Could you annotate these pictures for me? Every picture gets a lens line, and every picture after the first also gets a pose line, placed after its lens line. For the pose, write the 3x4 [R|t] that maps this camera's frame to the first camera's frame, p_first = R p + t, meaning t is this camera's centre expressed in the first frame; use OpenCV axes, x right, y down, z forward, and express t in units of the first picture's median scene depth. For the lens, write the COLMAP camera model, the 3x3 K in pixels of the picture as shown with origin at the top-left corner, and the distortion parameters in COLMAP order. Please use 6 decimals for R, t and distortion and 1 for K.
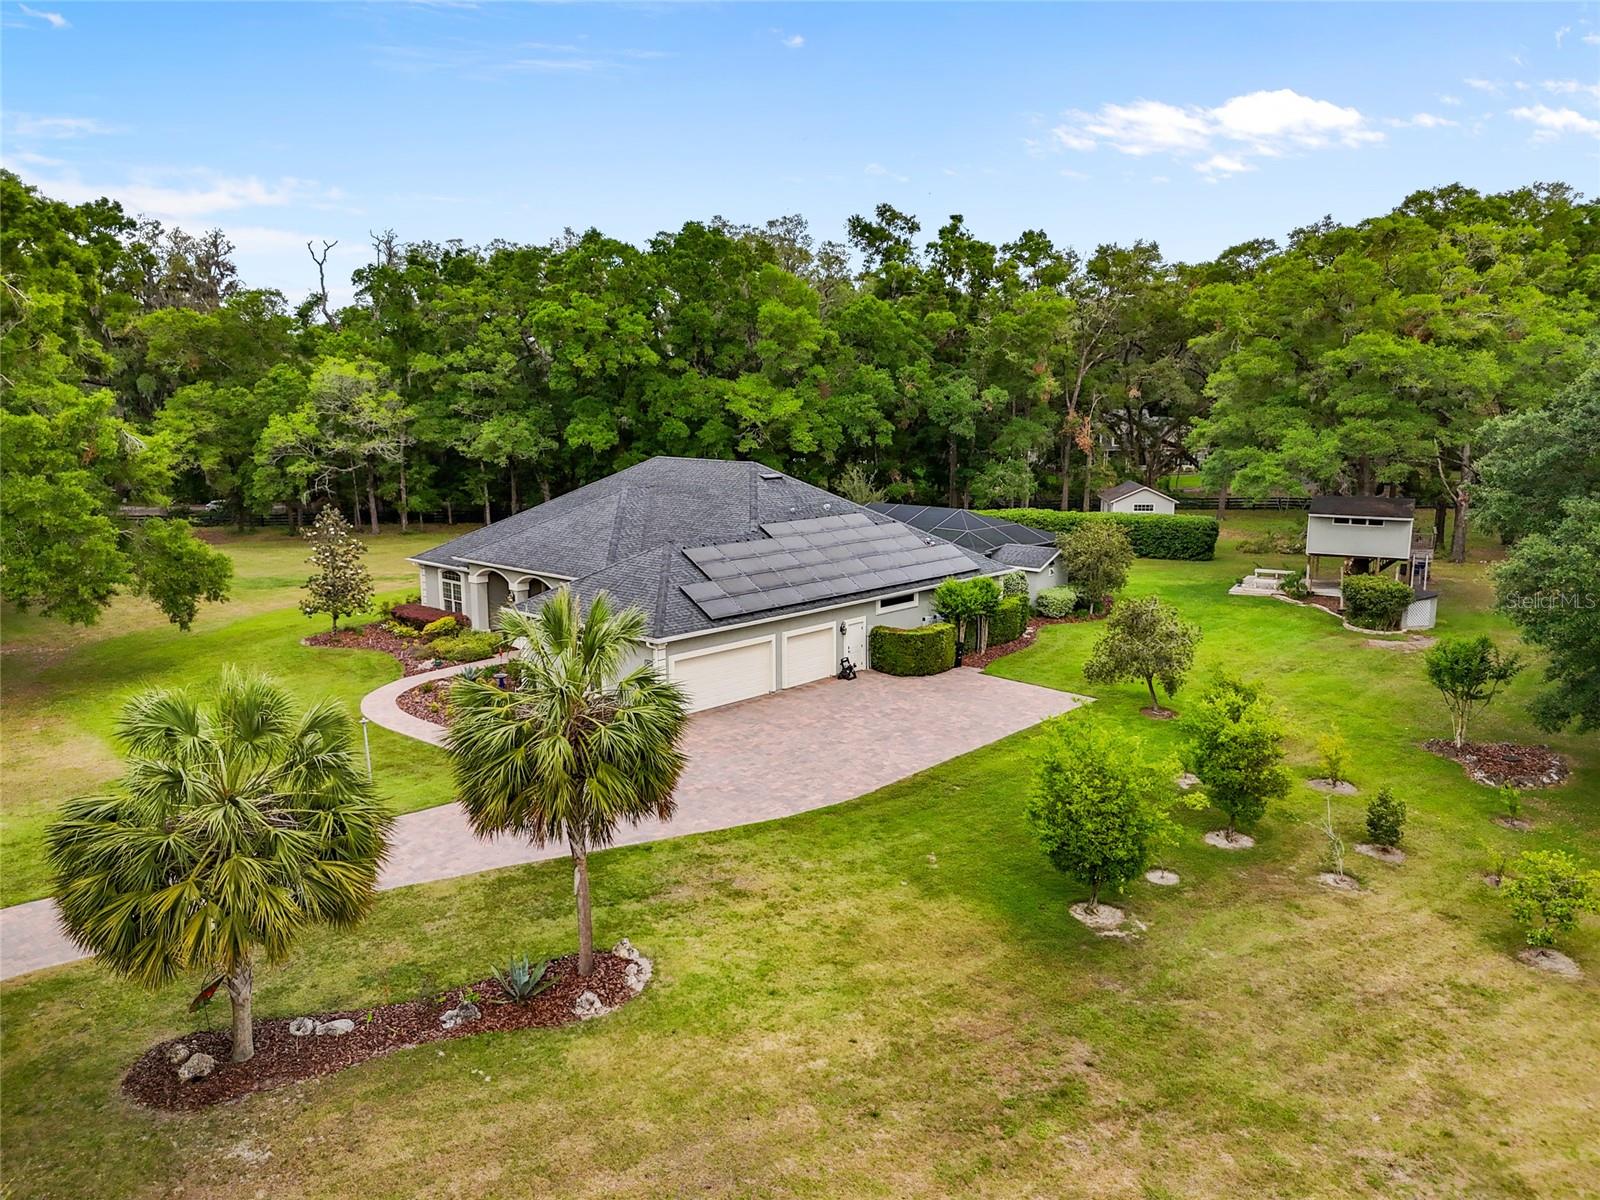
lens RADIAL K [[1127.7, 0, 800.0], [0, 1127.7, 600.0], [0, 0, 1]] dist [0.051020, -0.056645]
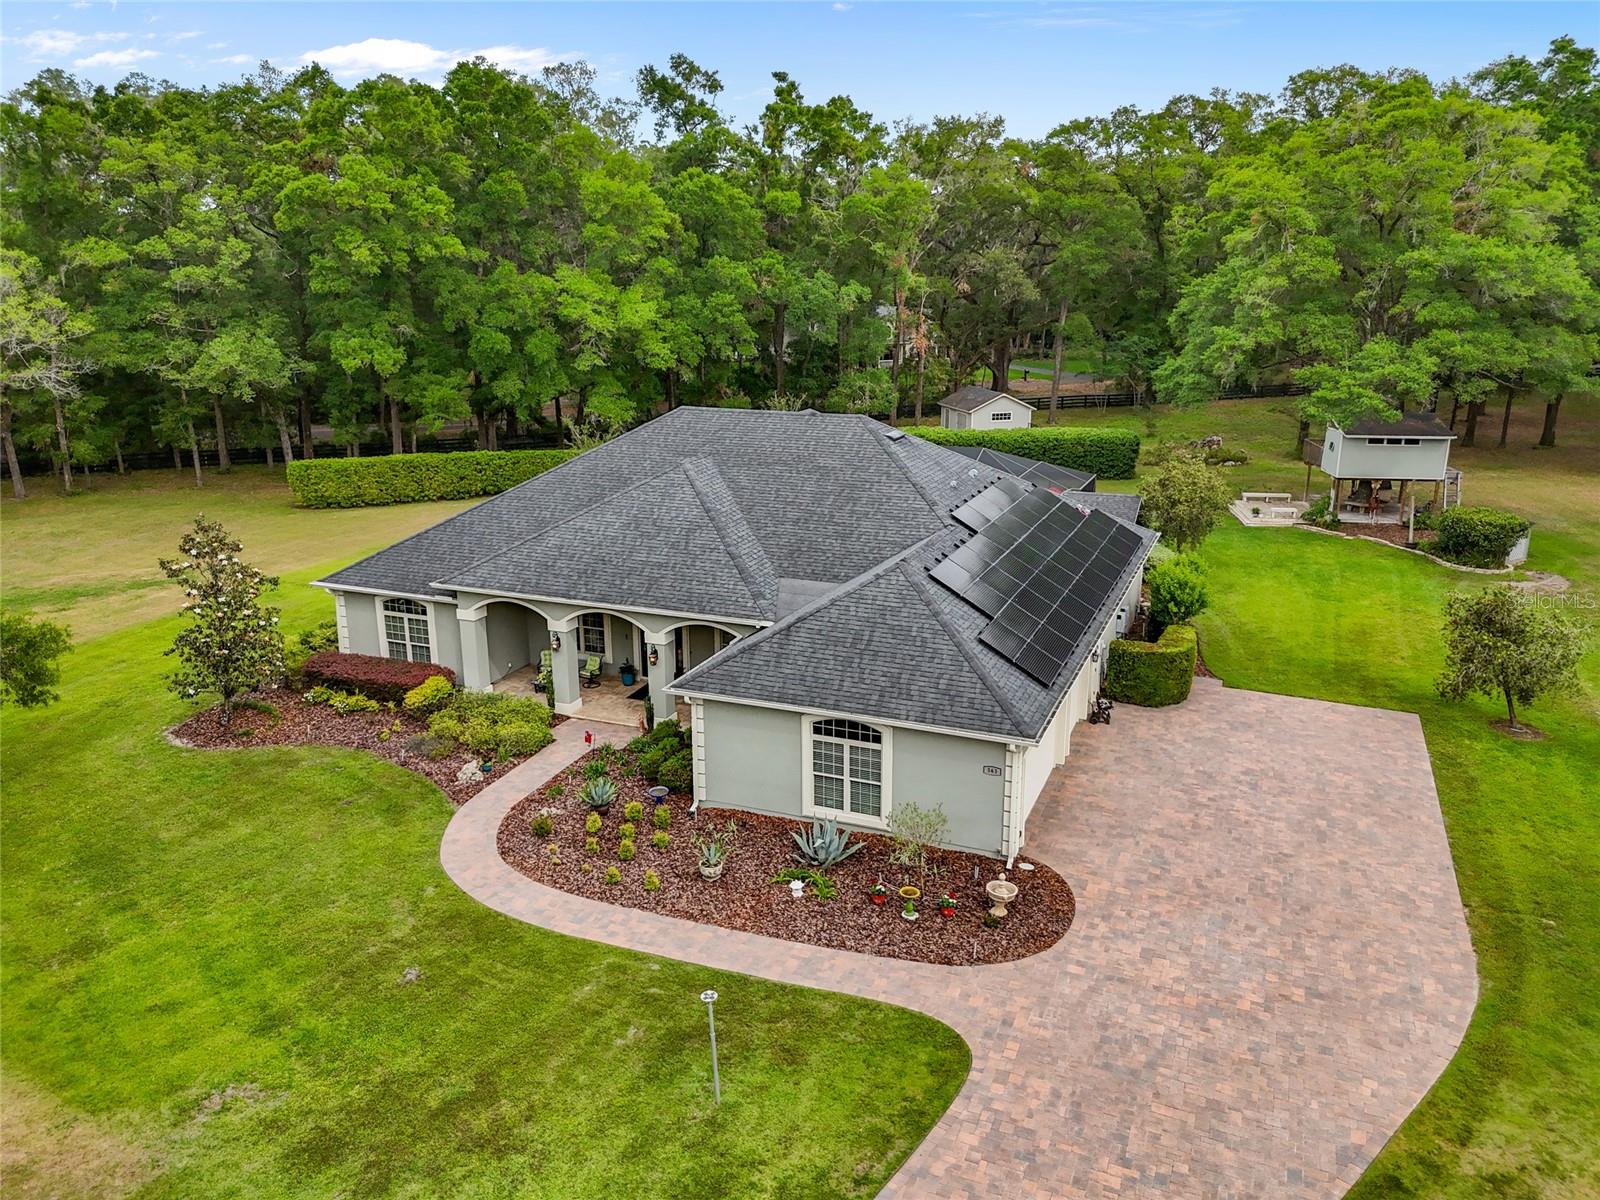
lens RADIAL K [[1151.4, 0, 800.0], [0, 1151.4, 600.0], [0, 0, 1]] dist [0.018969, -0.002480]
pose [[0.942266, -0.094992, 0.321108, -0.177678], [0.063465, 0.992200, 0.107287, -0.047469], [-0.328795, -0.080713, 0.940946, 0.175823]]
